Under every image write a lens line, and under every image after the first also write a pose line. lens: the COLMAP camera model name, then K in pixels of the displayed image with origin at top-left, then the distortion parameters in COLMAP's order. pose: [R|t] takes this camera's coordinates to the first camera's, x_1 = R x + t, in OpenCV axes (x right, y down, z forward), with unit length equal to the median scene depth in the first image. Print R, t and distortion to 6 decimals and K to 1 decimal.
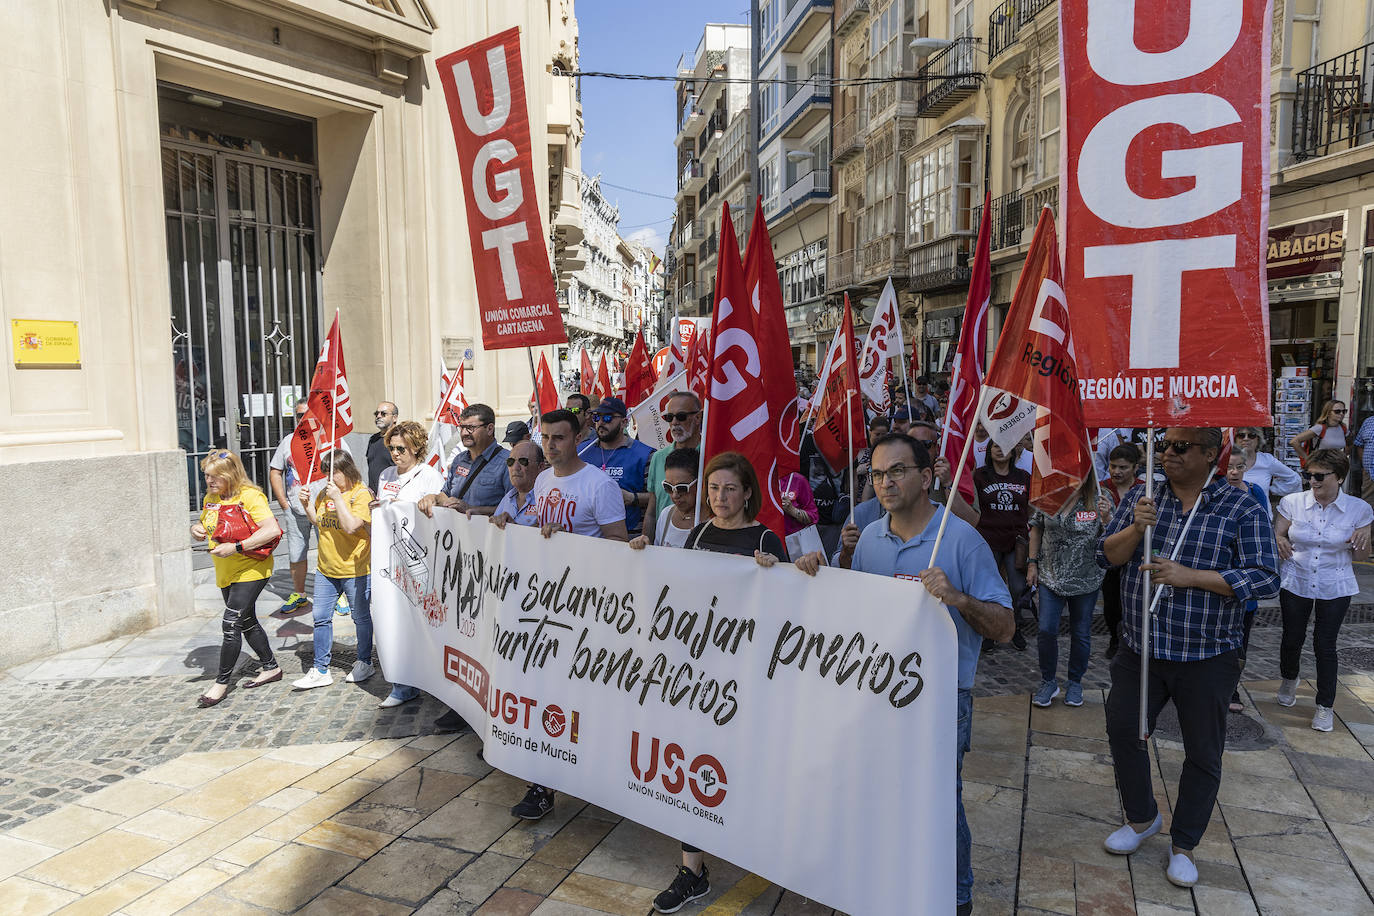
lens RADIAL K [[911.7, 0, 690.5], [0, 911.7, 451.3], [0, 0, 1]] dist [0.004974, 0.002146]
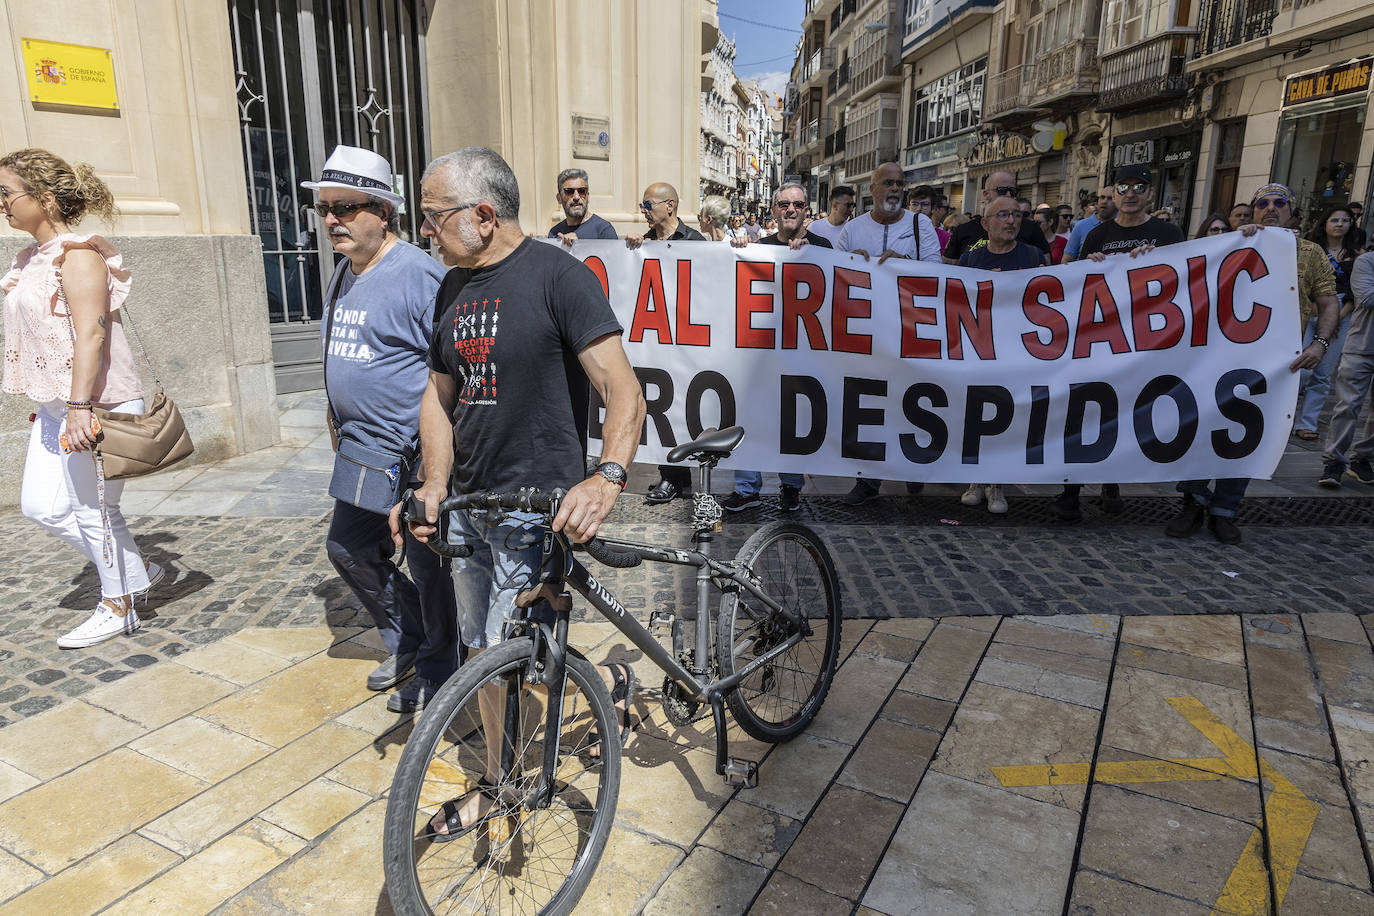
lens RADIAL K [[911.7, 0, 690.5], [0, 911.7, 451.3], [0, 0, 1]] dist [0.004974, 0.002146]
pose [[0.993261, 0.041899, -0.108060, -0.096298], [-0.024967, 0.987830, 0.153523, 0.053649], [0.113177, -0.149791, 0.982219, 0.252188]]
